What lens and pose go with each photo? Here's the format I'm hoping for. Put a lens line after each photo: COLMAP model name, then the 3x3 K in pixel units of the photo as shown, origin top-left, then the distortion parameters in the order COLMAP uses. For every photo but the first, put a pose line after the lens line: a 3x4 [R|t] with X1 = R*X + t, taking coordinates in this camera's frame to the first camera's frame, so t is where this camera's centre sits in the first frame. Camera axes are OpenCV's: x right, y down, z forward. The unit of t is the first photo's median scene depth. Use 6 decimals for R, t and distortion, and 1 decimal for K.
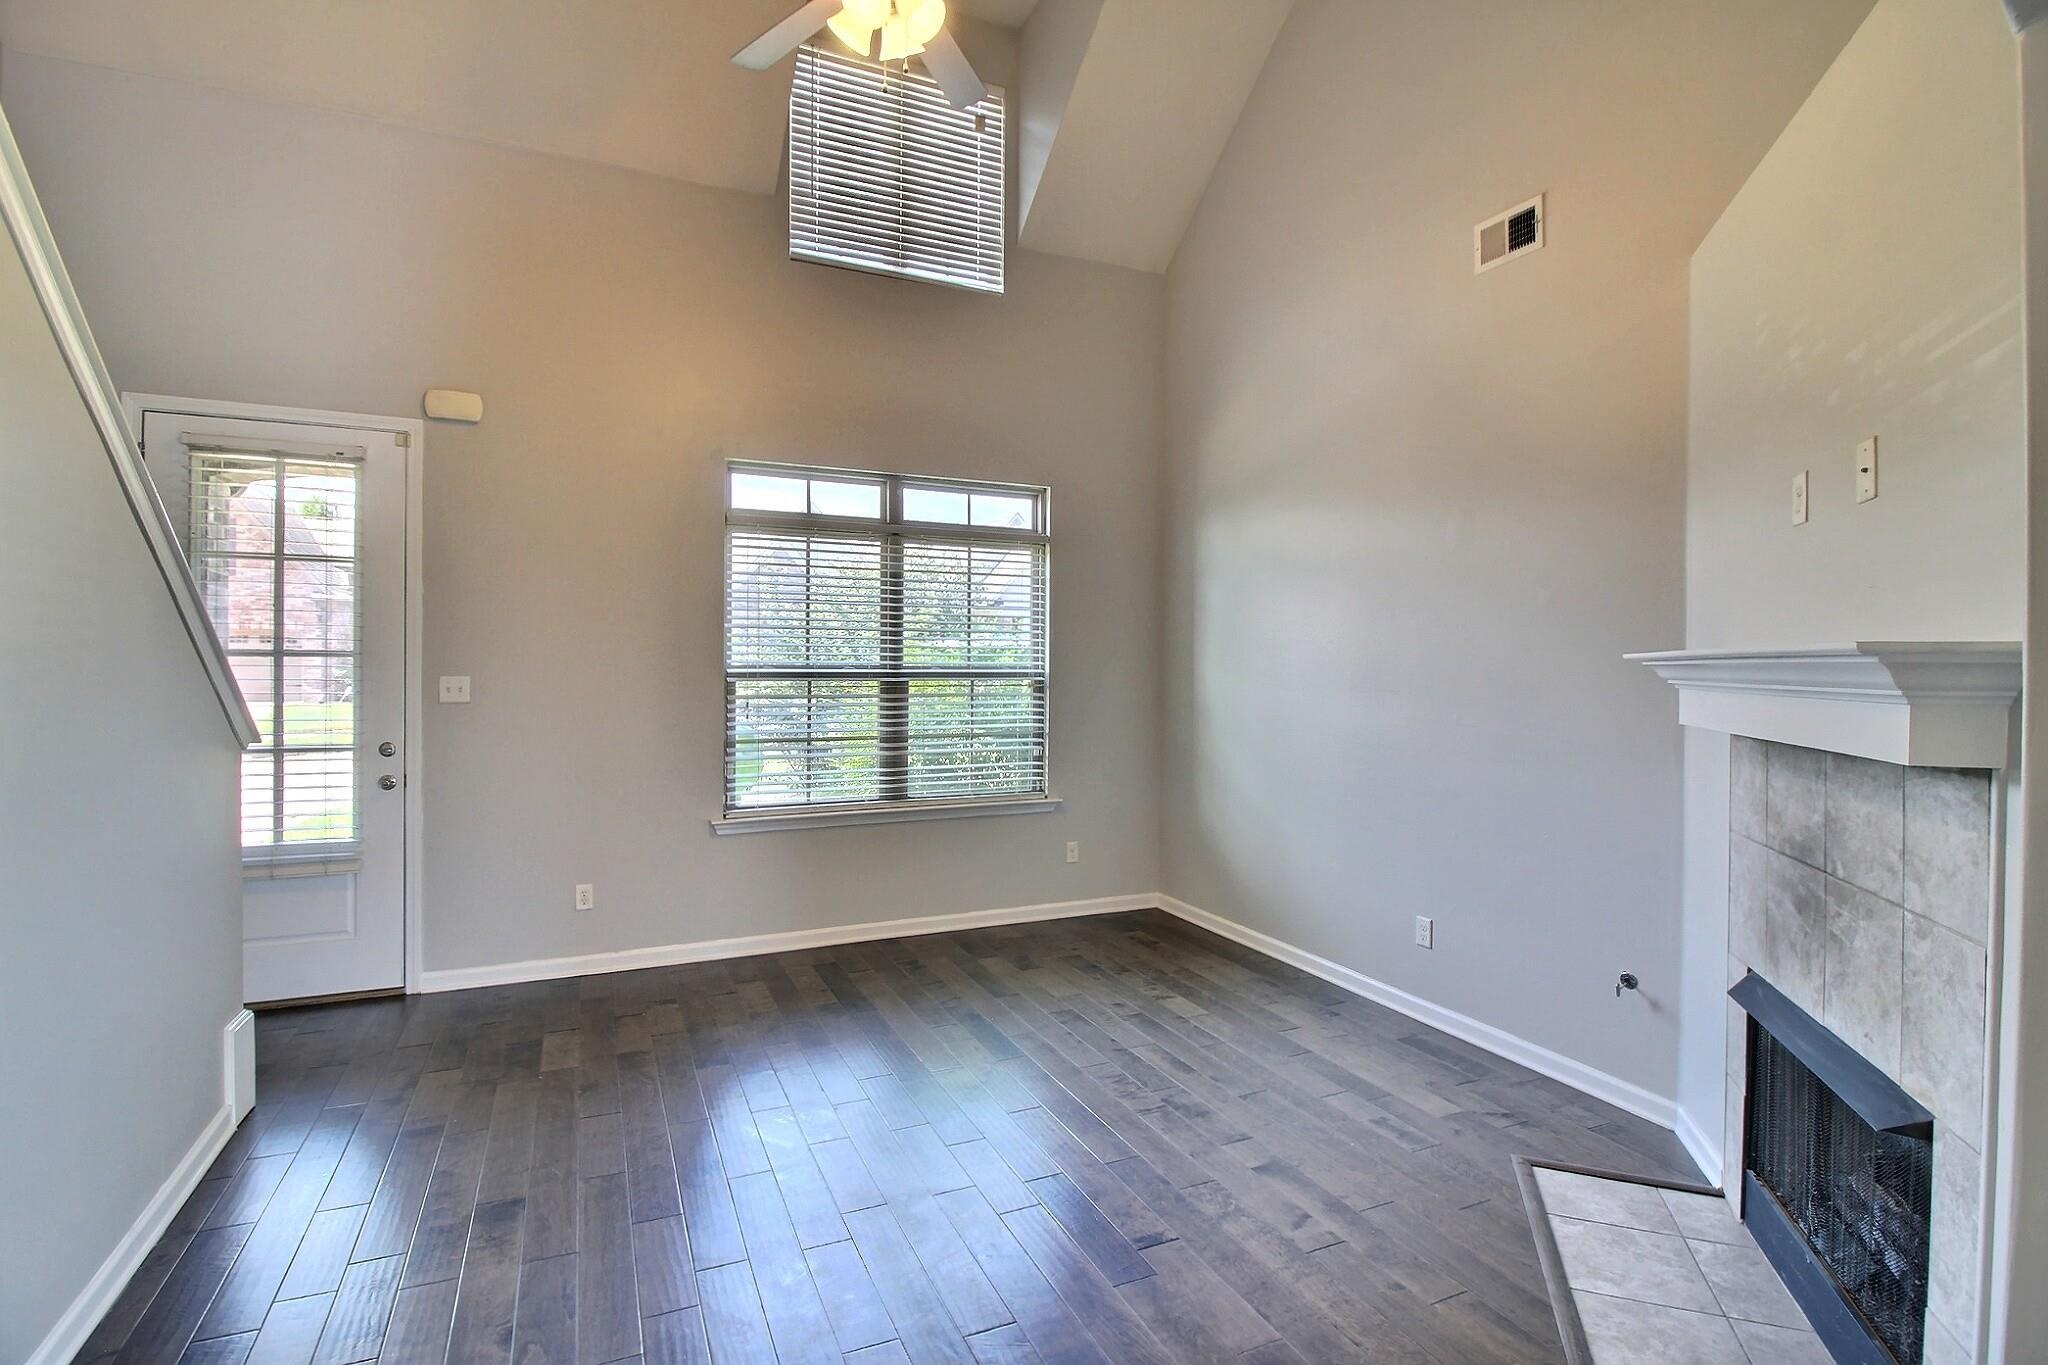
lens RADIAL K [[960.9, 0, 1024.1], [0, 960.9, 672.4], [0, 0, 1]] dist [-0.019634, -0.001045]
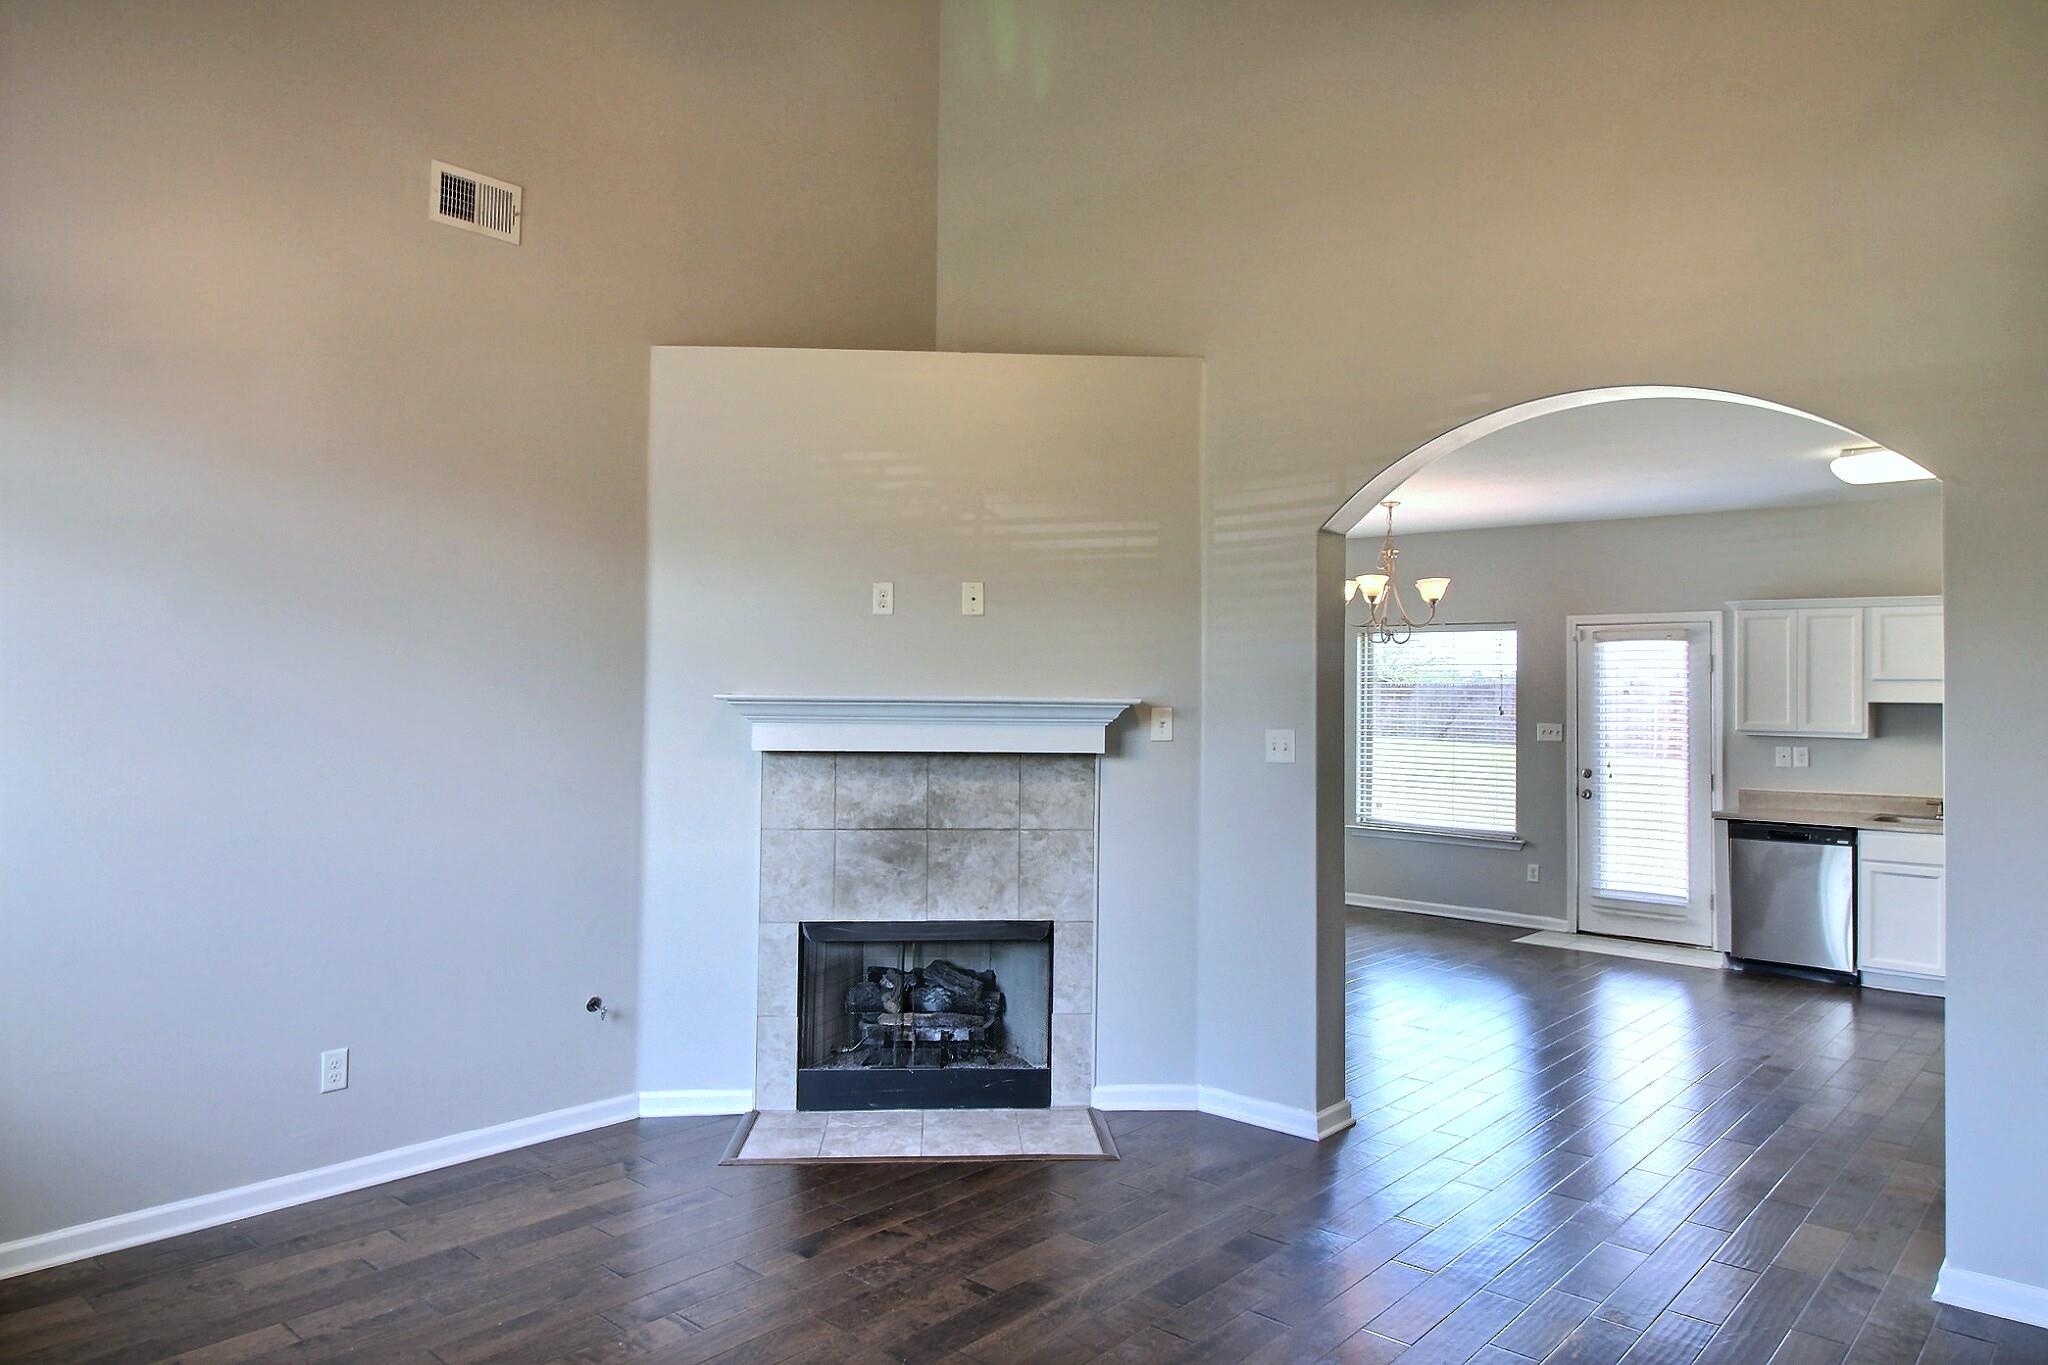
lens RADIAL K [[1307.7, 0, 1030.0], [0, 1307.7, 662.8], [0, 0, 1]] dist [0.008121, -0.013318]
pose [[-0.404244, 0.010512, 0.914591, -1.068999], [-0.008813, 0.999843, -0.015388, -0.039655], [-0.914609, -0.014281, -0.404087, 1.401902]]
